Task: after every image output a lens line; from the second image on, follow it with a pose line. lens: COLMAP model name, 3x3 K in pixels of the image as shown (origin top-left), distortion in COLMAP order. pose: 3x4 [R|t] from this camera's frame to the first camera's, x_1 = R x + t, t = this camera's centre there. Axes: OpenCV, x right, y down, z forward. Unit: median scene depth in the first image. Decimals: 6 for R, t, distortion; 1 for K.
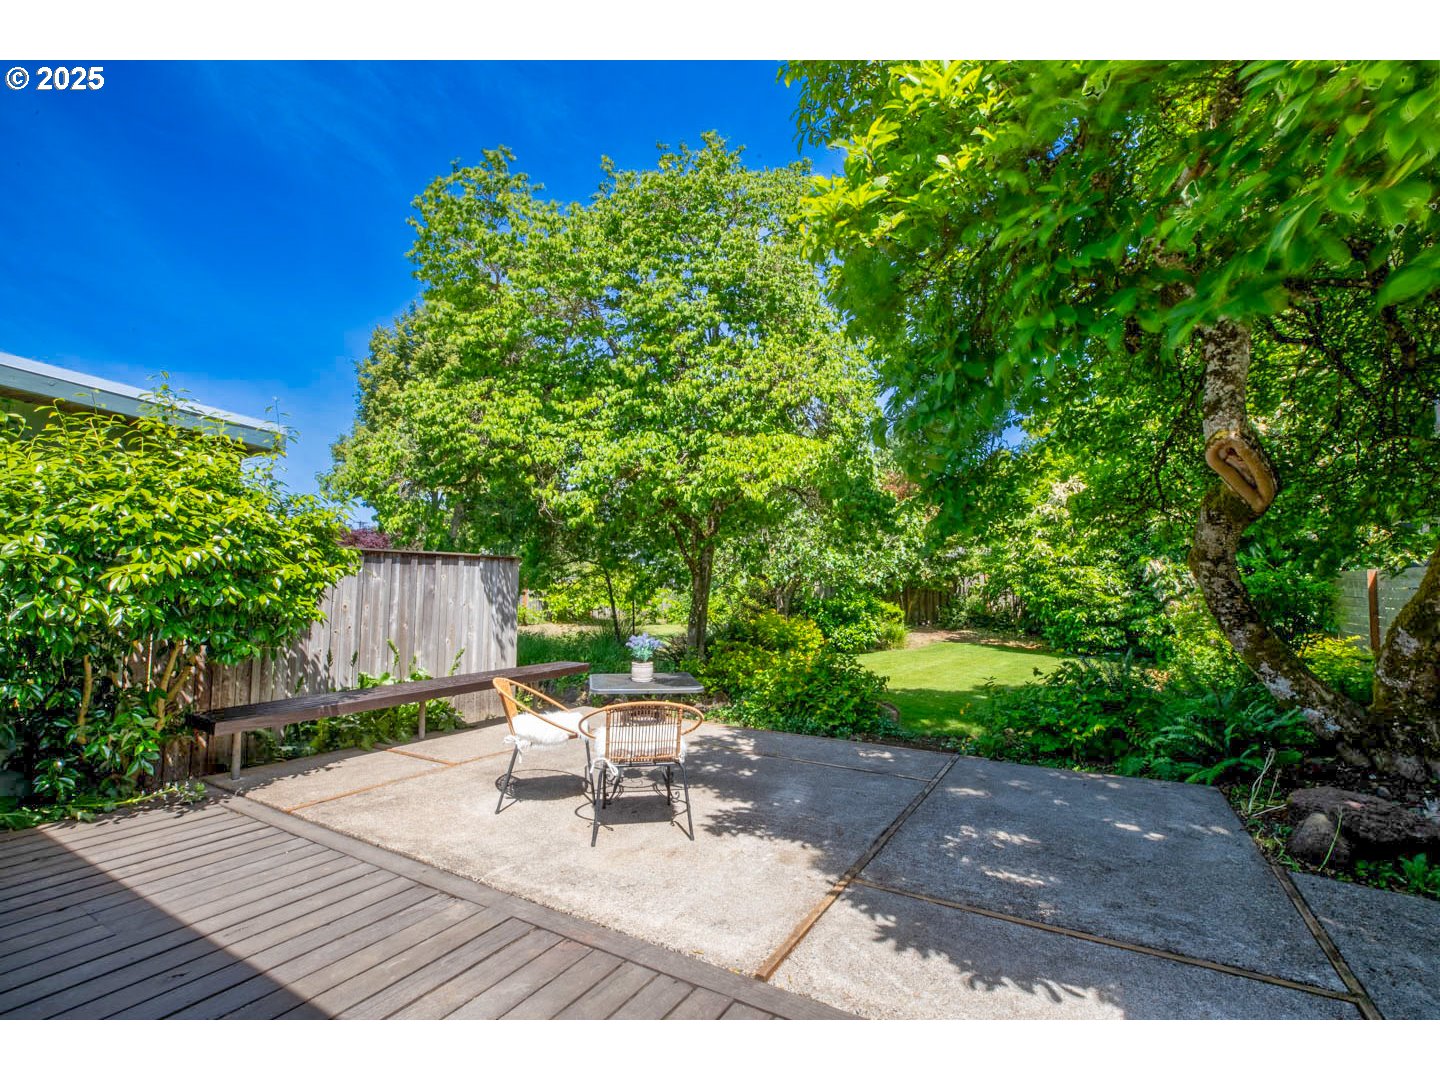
lens RADIAL K [[680.8, 0, 707.6], [0, 680.8, 538.1], [0, 0, 1]] dist [-0.033378, 0.006787]
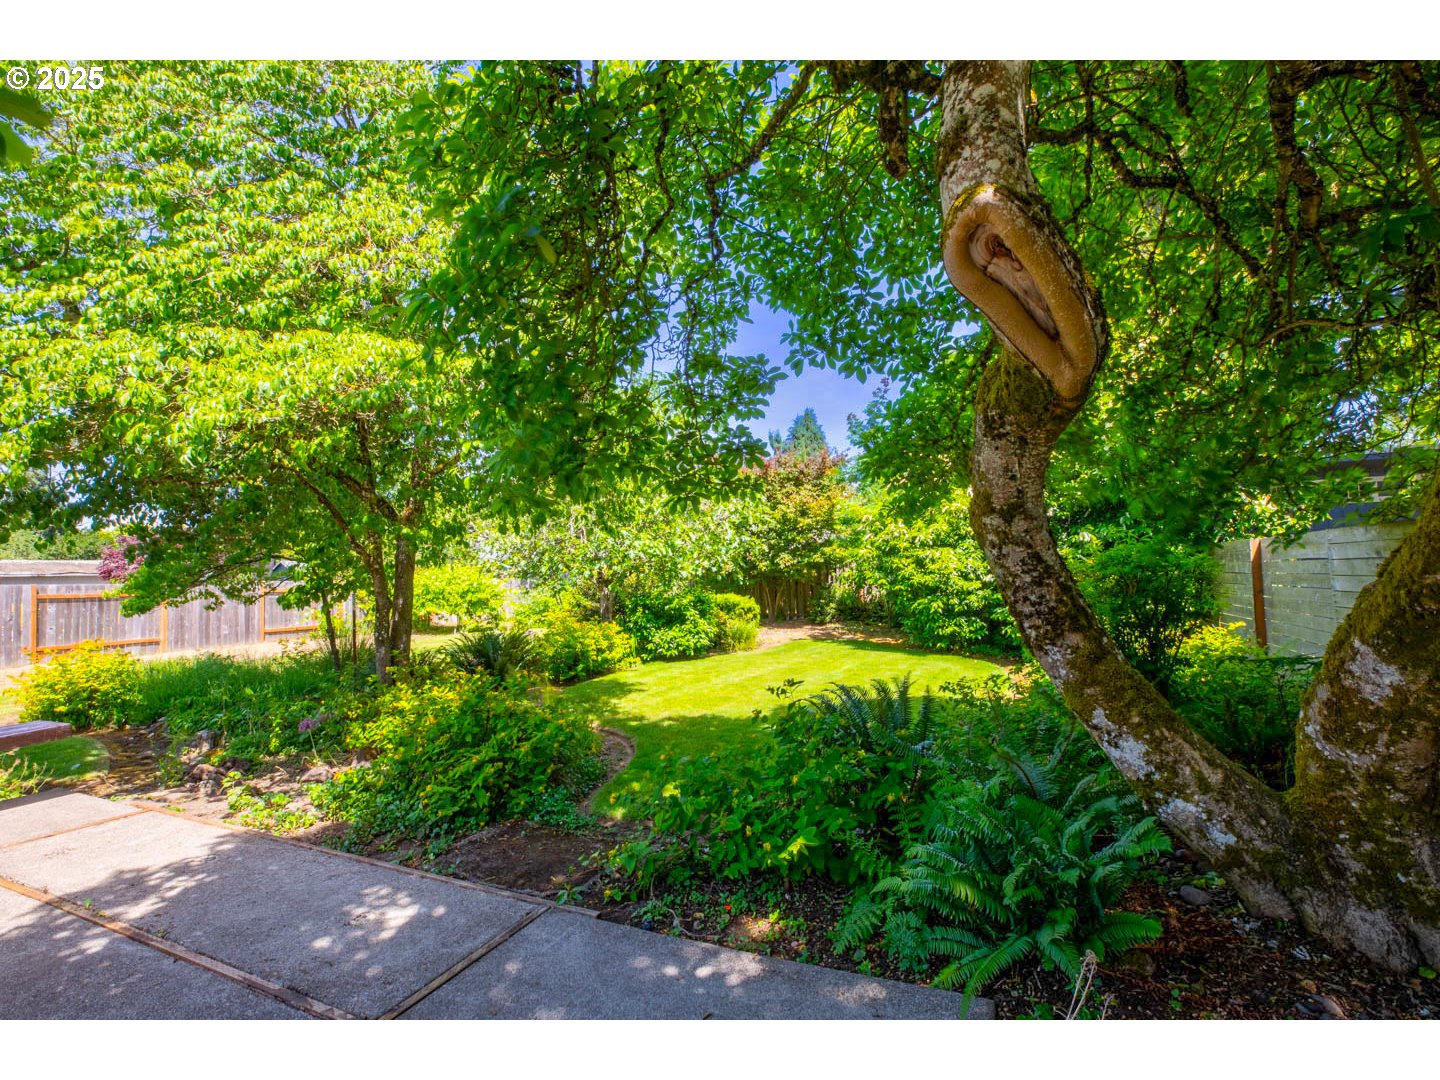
lens RADIAL K [[680.8, 0, 714.3], [0, 680.8, 542.3], [0, 0, 1]] dist [-0.033378, 0.006787]
pose [[0.992316, -0.029034, 0.120275, 0.290069], [0.027418, 0.999510, 0.015068, 0.025802], [-0.120654, -0.011654, 0.992626, 0.313802]]
